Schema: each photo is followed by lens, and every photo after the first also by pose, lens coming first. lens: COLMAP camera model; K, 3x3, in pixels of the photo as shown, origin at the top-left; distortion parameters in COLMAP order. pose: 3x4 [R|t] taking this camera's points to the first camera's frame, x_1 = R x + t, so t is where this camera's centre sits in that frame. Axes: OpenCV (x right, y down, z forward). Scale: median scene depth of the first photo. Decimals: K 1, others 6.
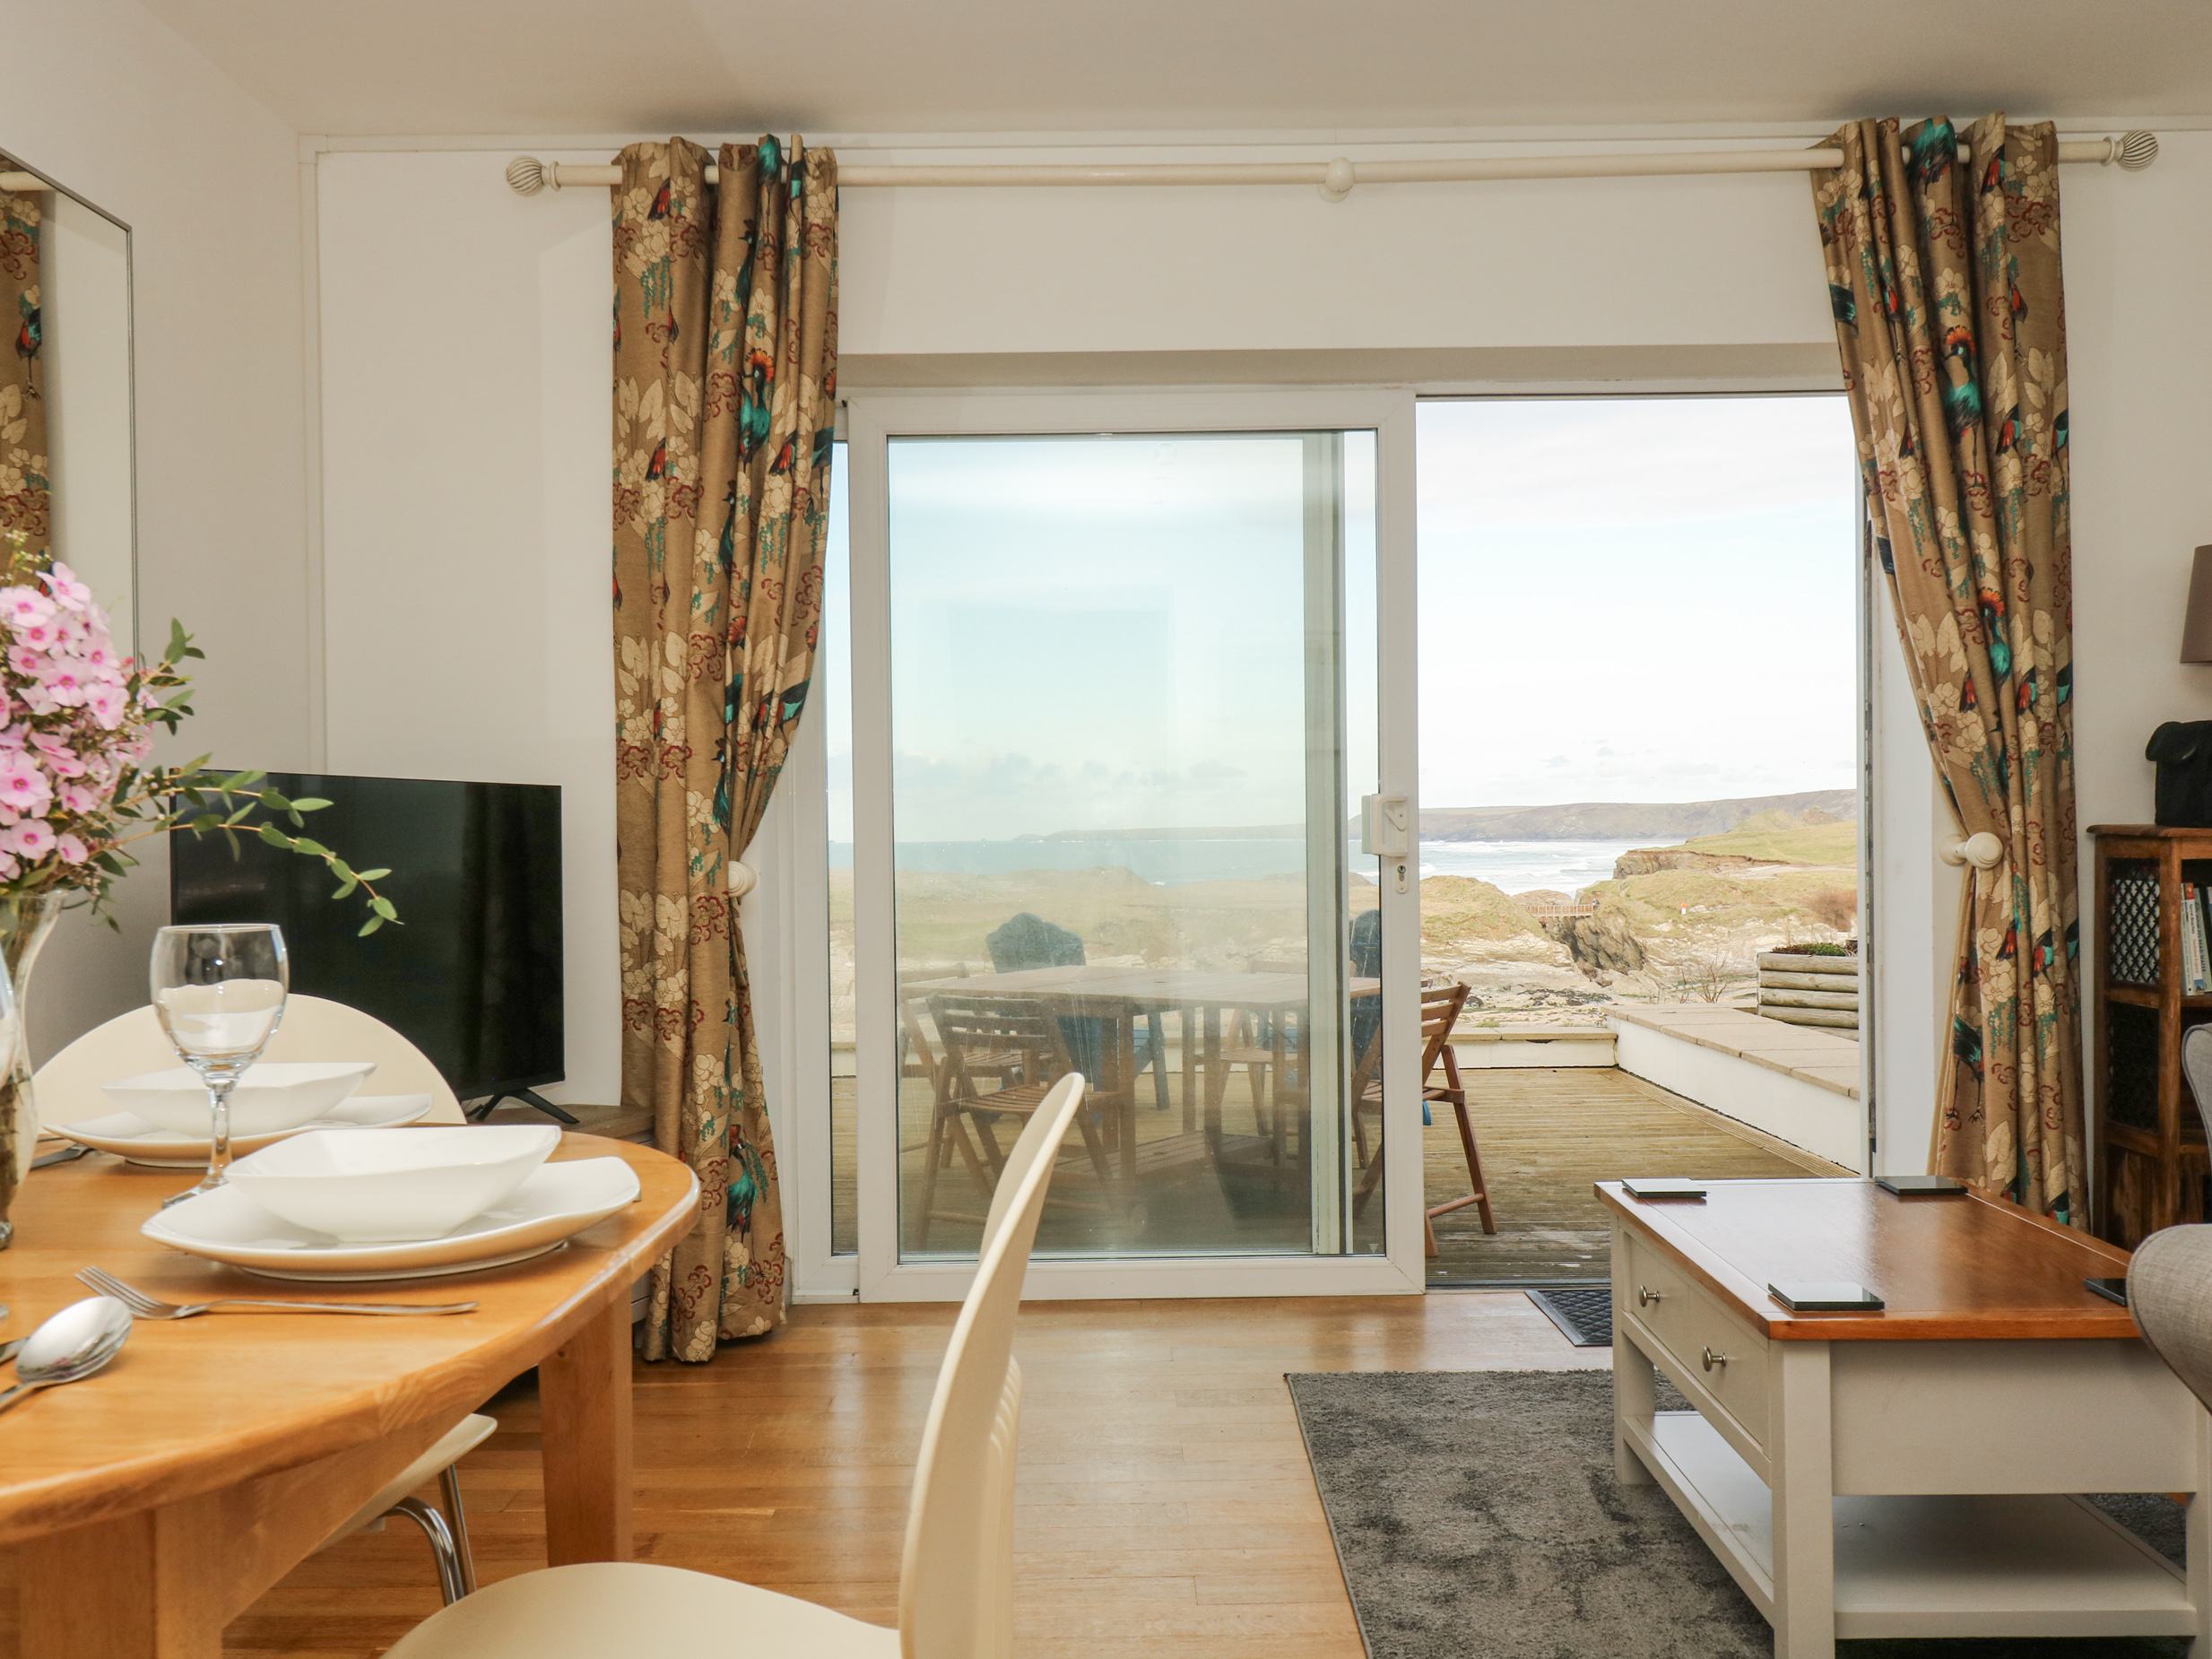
lens RADIAL K [[1977.0, 0, 1109.2], [0, 1977.0, 826.3], [0, 0, 1]] dist [0.019677, -0.000465]
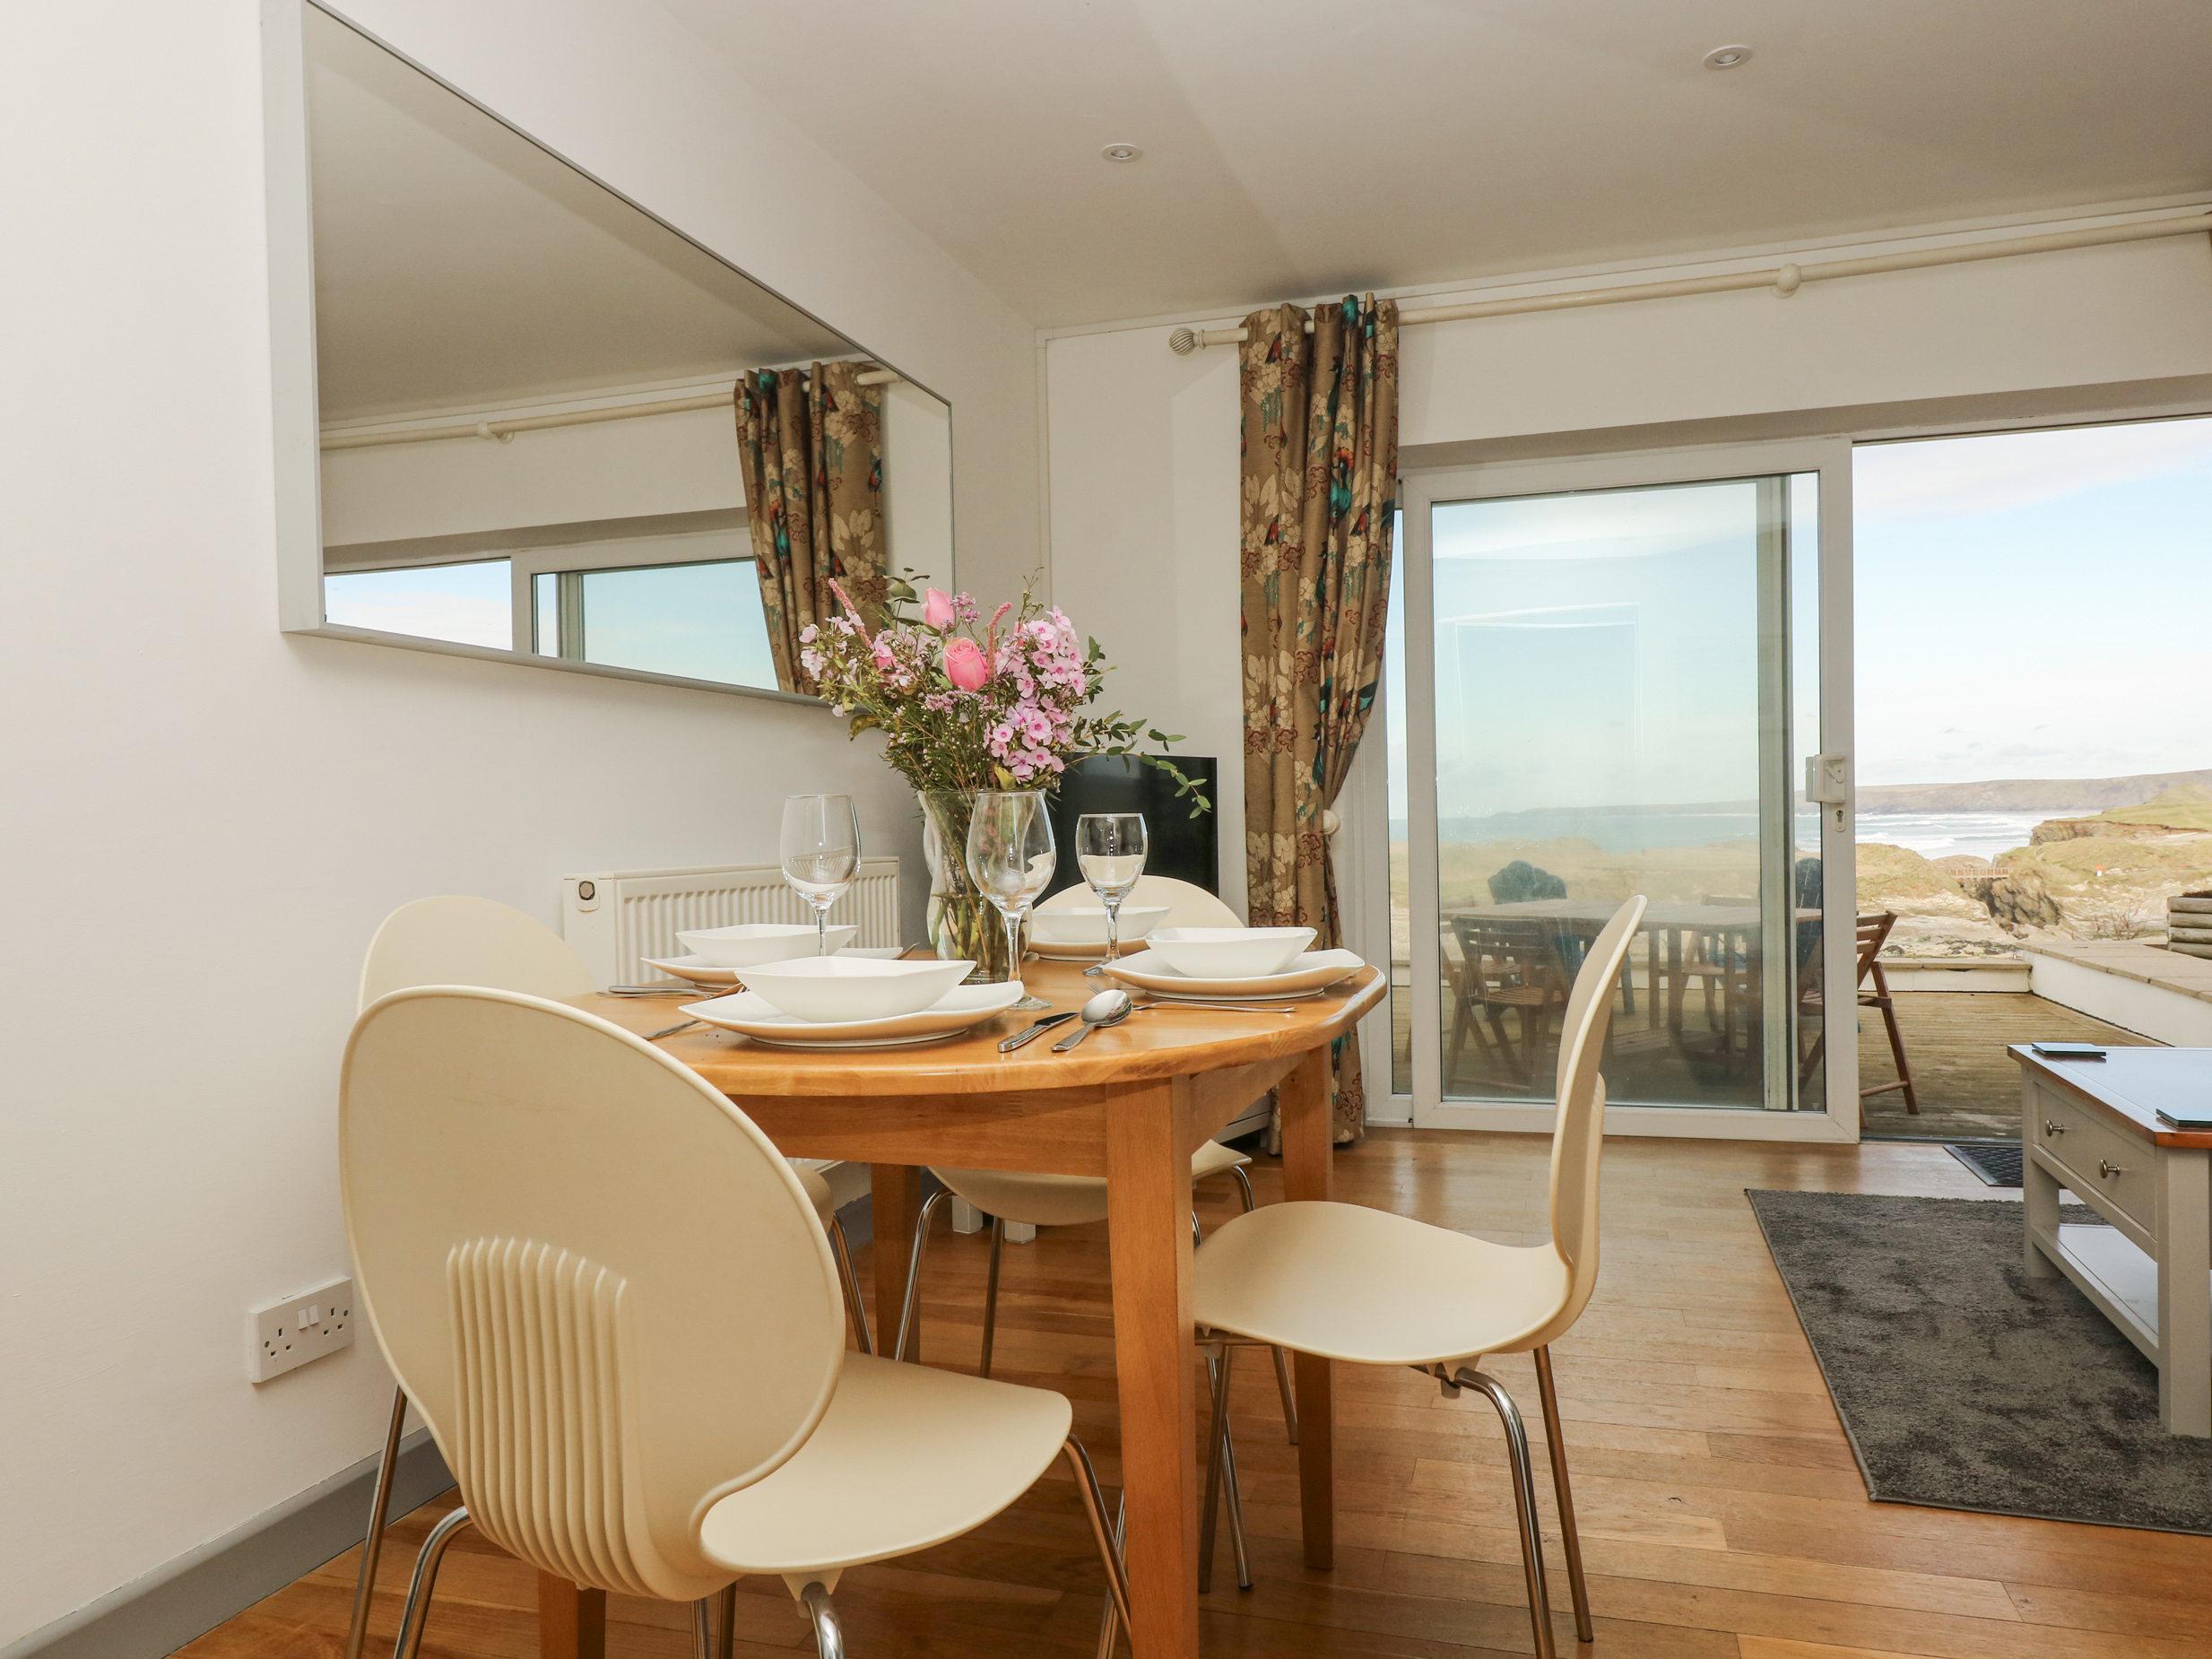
lens RADIAL K [[1522.2, 0, 1114.5], [0, 1522.2, 842.7], [0, 0, 1]] dist [0.011869, -0.009308]
pose [[0.958027, -0.004314, -0.286645, -0.021792], [0.010888, 0.999713, 0.021345, 0.016136], [0.286471, -0.023570, 0.957799, -0.094899]]
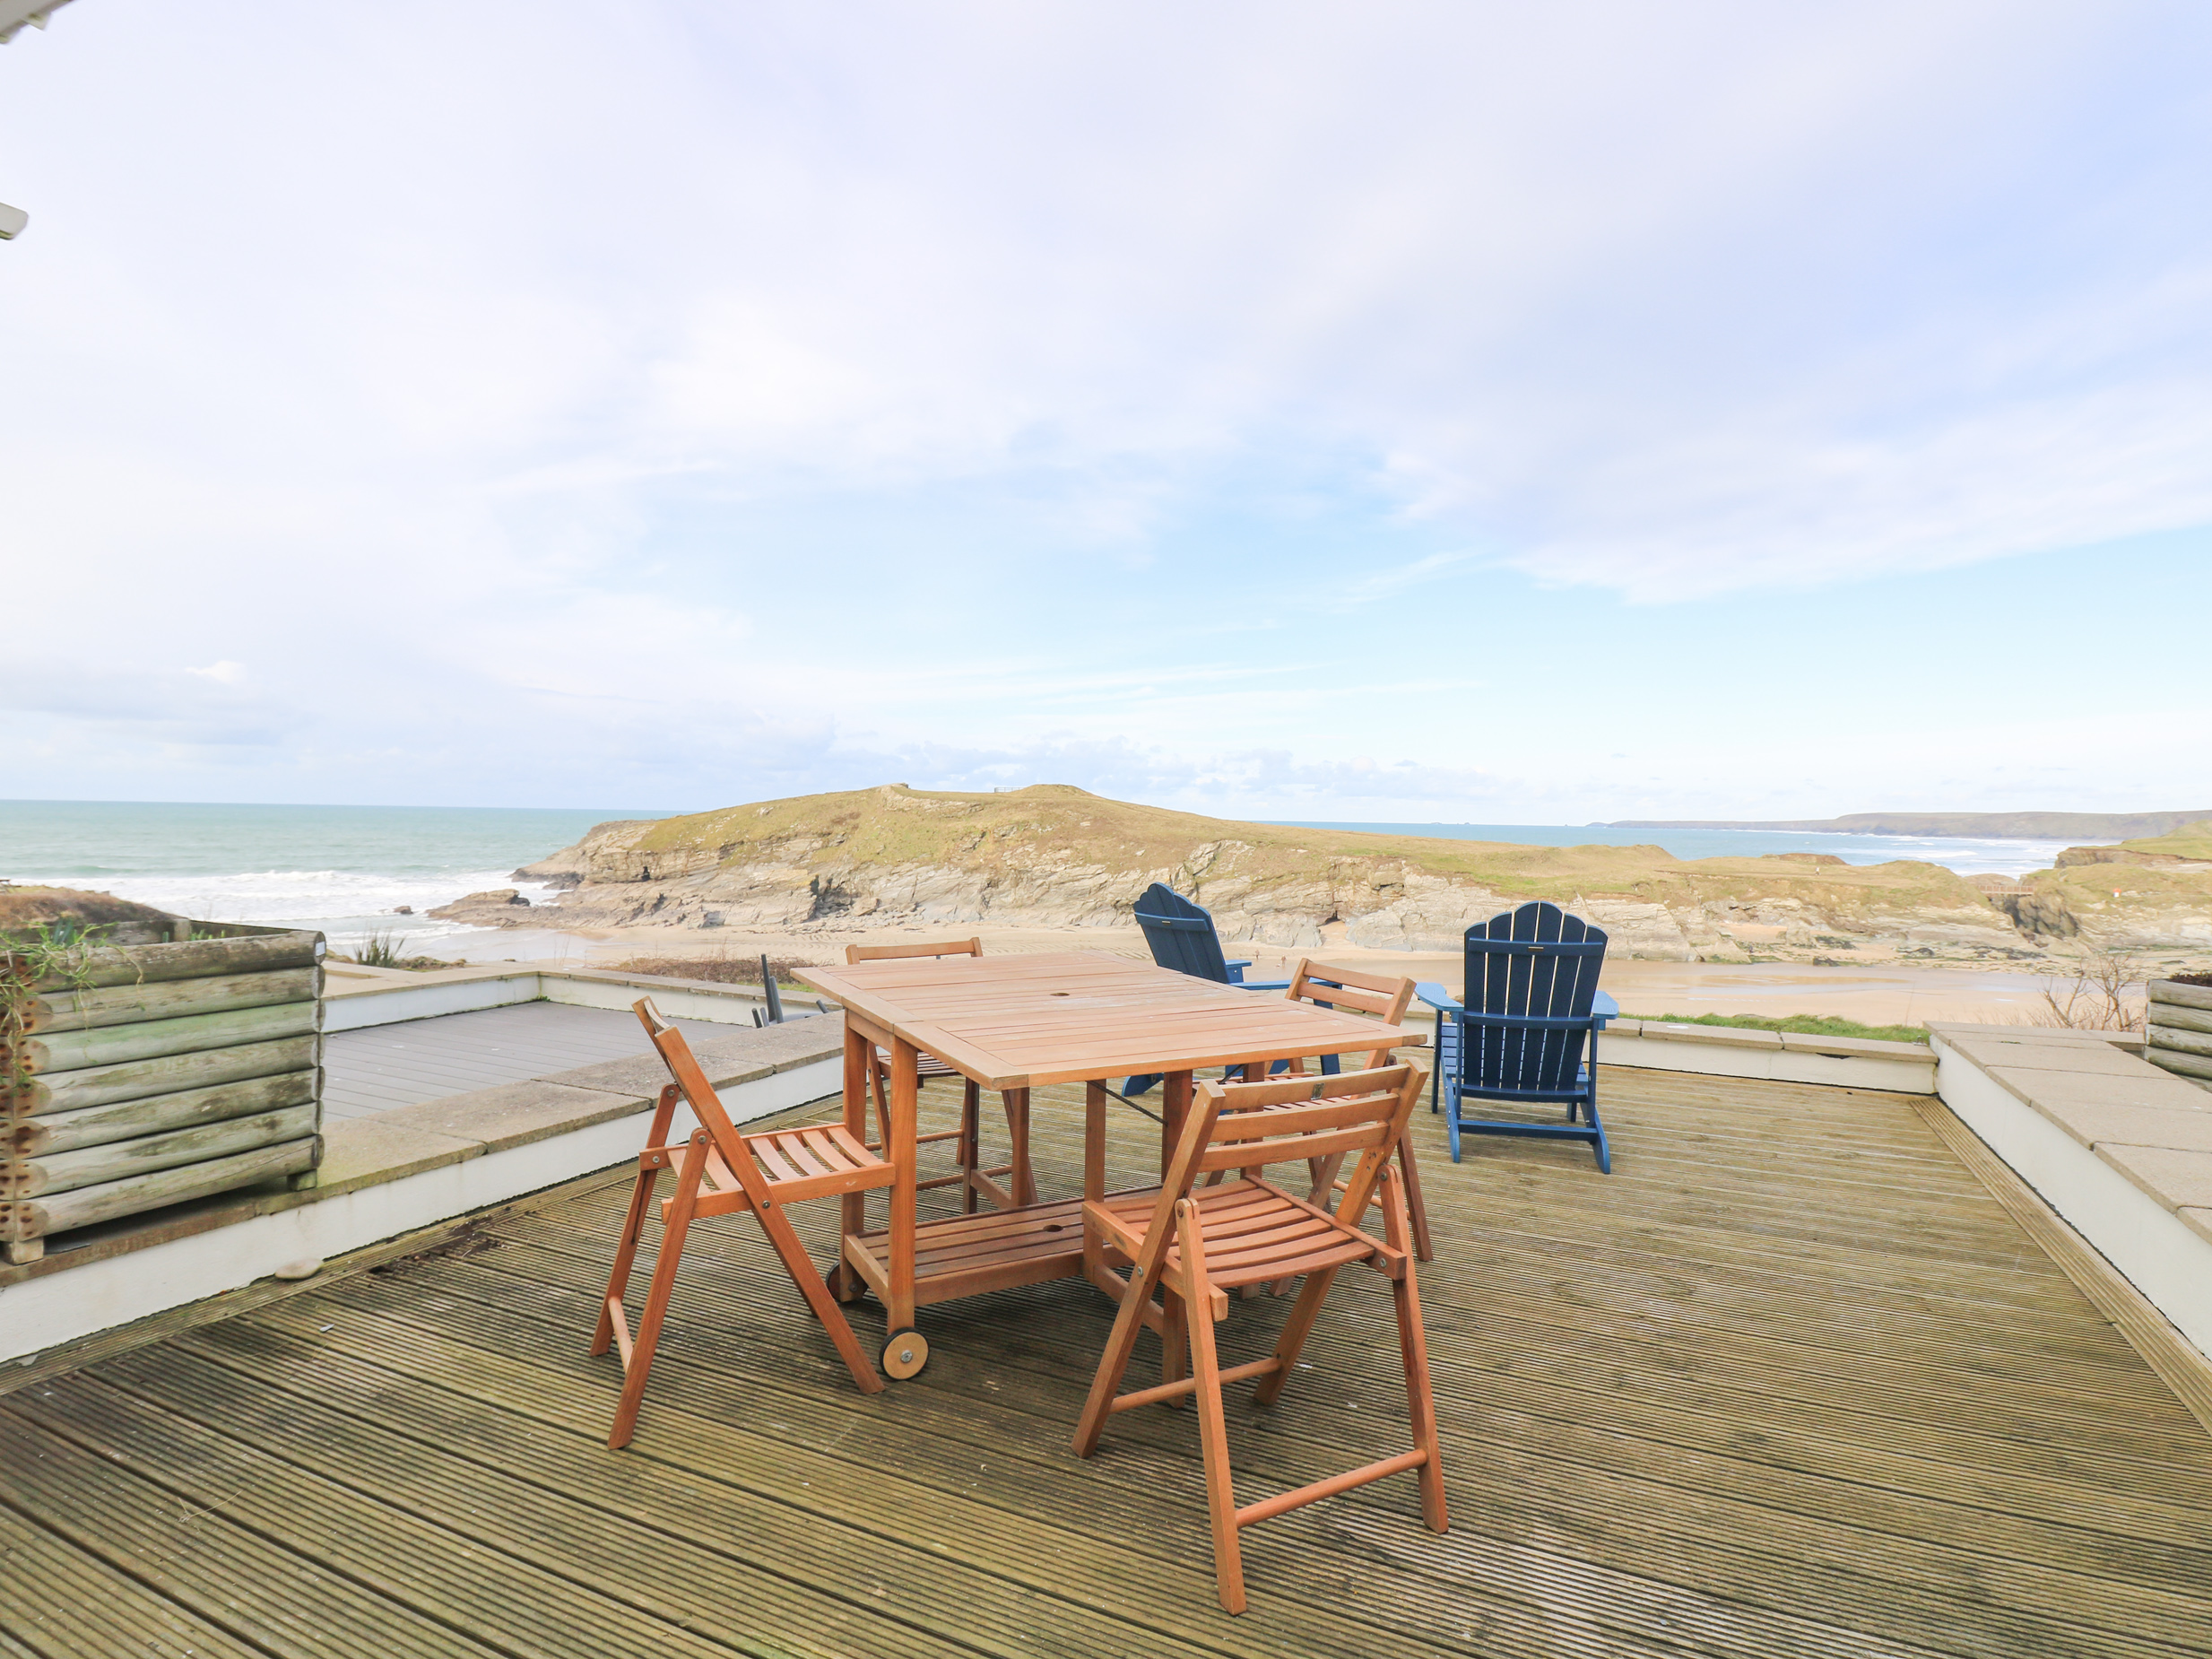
lens RADIAL K [[1165.1, 0, 1124.5], [0, 1165.1, 839.0], [0, 0, 1]] dist [-0.012941, -0.002213]
pose [[0.907968, 0.036046, -0.417487, 0.395037], [-0.026172, 0.999226, 0.029355, 0.016393], [0.418222, -0.015727, 0.908209, 1.117528]]
